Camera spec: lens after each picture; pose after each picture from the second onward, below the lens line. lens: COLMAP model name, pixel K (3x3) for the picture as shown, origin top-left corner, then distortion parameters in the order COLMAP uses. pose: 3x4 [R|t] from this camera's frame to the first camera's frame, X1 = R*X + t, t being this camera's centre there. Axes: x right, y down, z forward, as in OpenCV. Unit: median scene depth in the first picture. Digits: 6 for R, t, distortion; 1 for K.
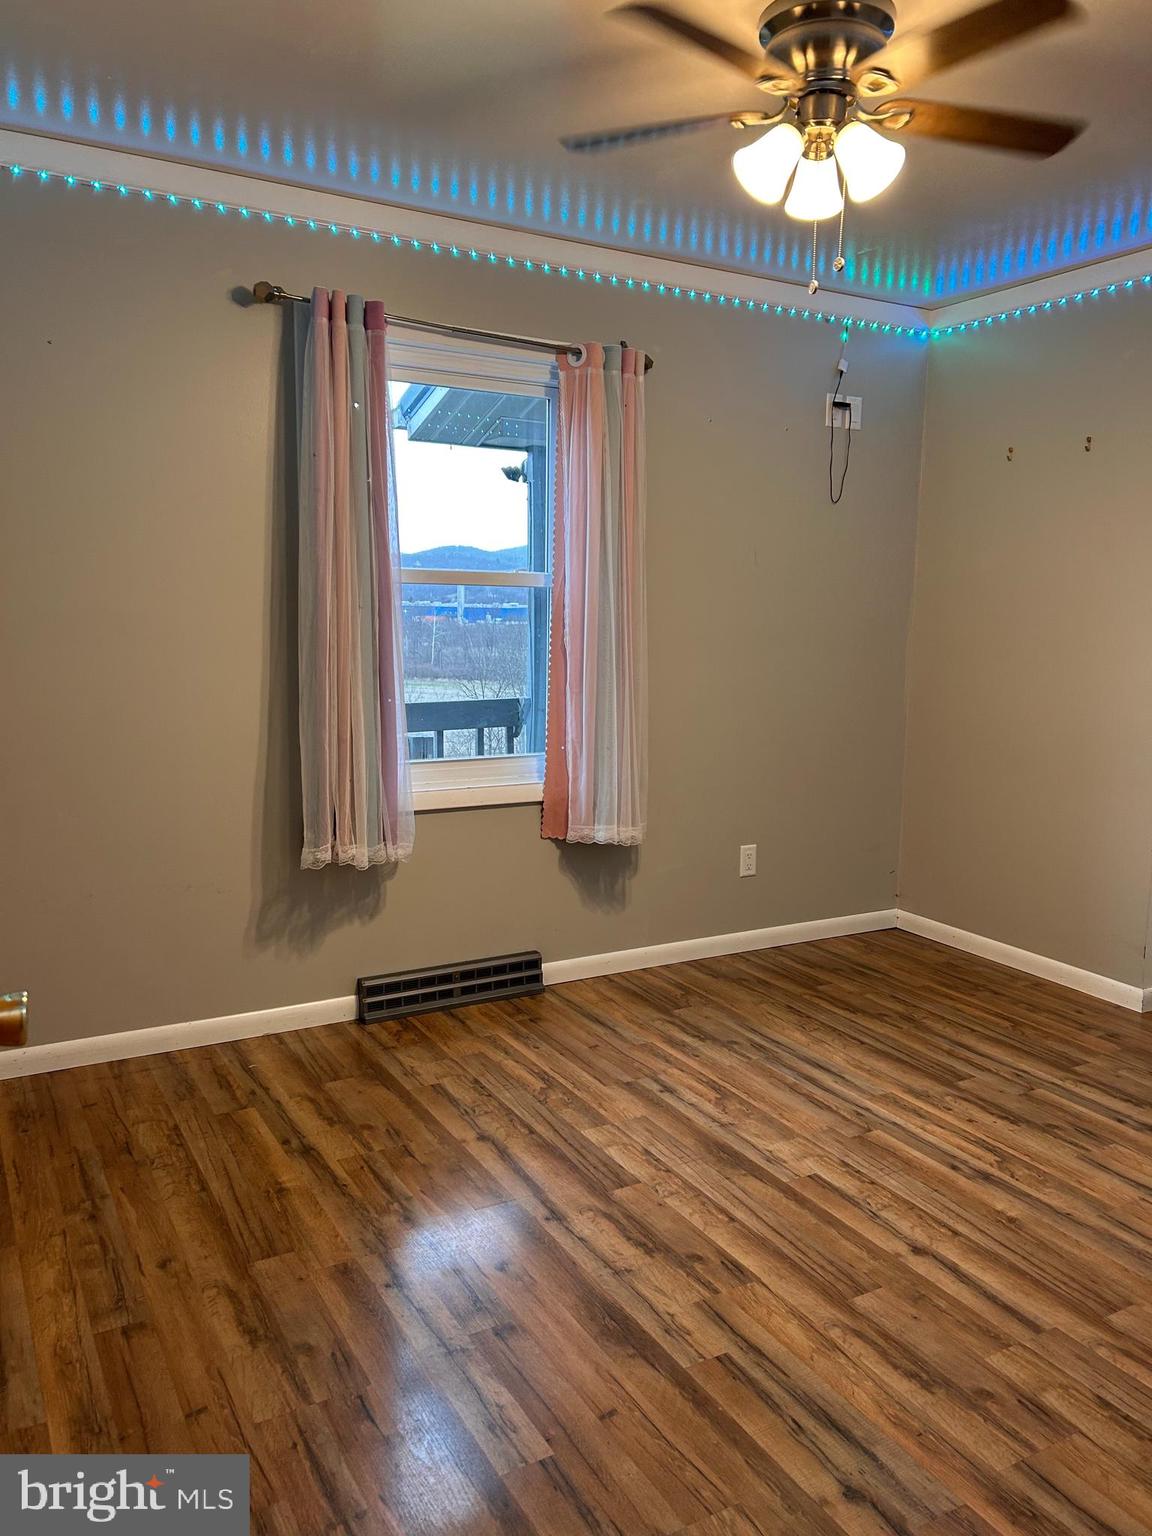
lens RADIAL K [[1146.3, 0, 563.0], [0, 1146.3, 758.7], [0, 0, 1]] dist [0.065883, -0.077392]
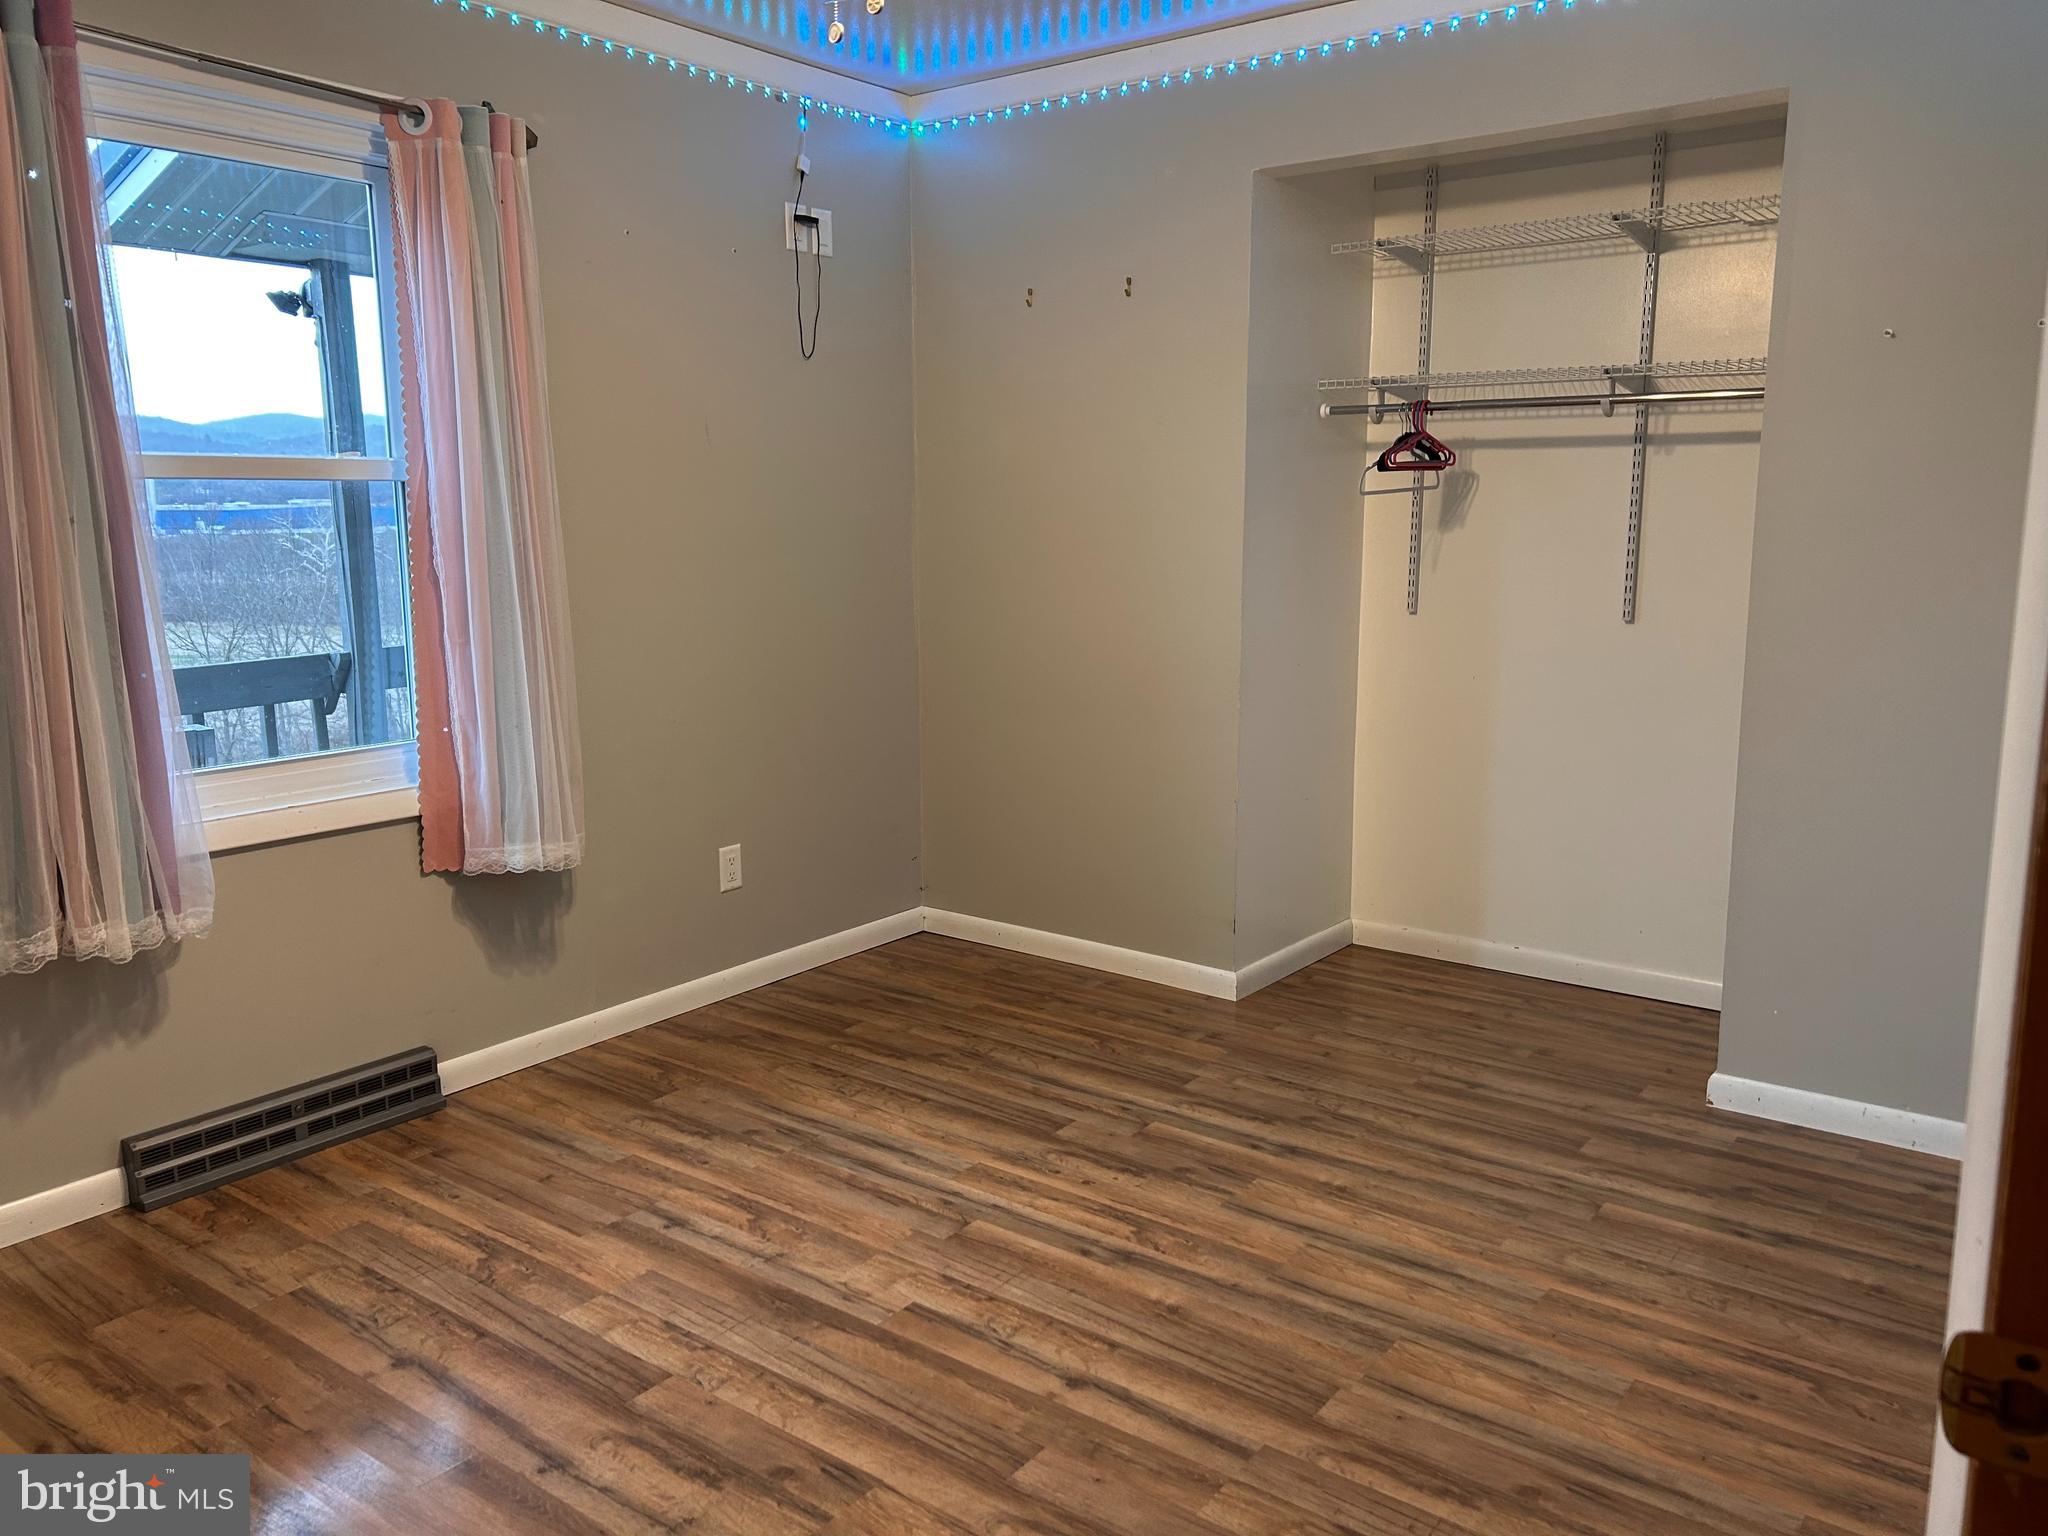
lens RADIAL K [[1528.3, 0, 967.9], [0, 1528.3, 753.1], [0, 0, 1]] dist [0.065883, -0.077392]
pose [[0.919866, -0.086270, 0.382628, -0.067592], [0.073577, 0.996148, 0.047713, -0.018002], [-0.385270, -0.015737, 0.922670, 0.089178]]
